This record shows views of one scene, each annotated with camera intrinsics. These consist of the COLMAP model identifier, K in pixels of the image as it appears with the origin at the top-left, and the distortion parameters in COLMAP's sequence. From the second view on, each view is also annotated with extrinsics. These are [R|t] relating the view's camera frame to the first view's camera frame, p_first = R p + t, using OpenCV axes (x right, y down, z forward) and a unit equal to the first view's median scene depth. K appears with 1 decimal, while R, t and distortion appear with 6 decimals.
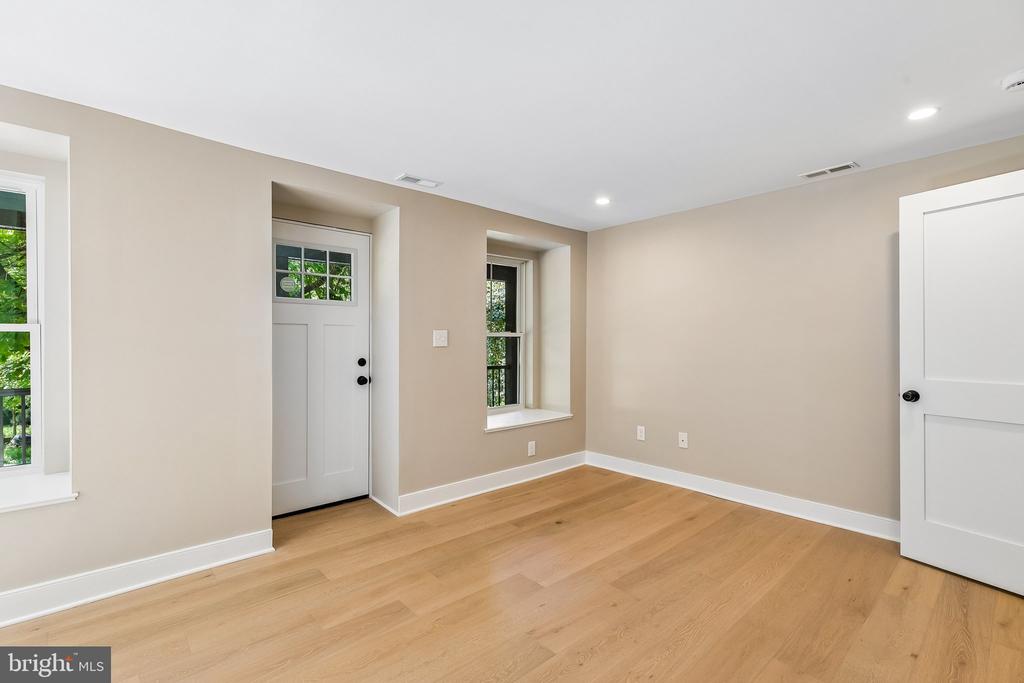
lens RADIAL K [[463.8, 0, 509.3], [0, 463.8, 338.0], [0, 0, 1]] dist [0.004247, -0.000638]
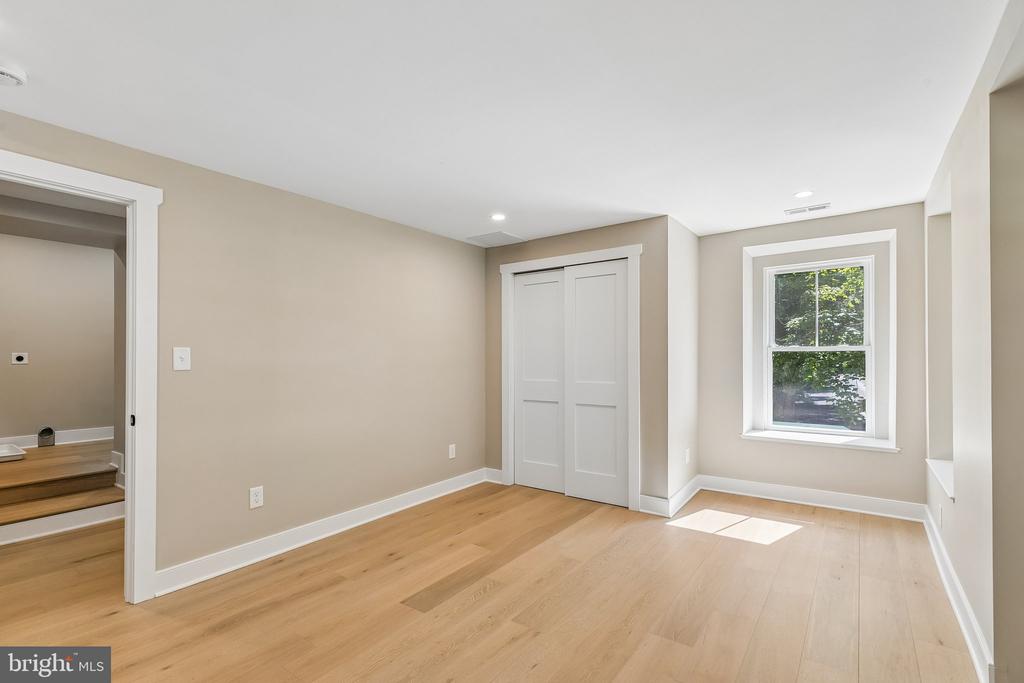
lens RADIAL K [[463.8, 0, 518.9], [0, 463.8, 357.0], [0, 0, 1]] dist [0.004247, -0.000638]
pose [[-0.977373, 0.004901, -0.211466, 0.197074], [0.006096, 0.999969, -0.005000, 0.005998], [0.211435, -0.006176, -0.977372, 1.303623]]
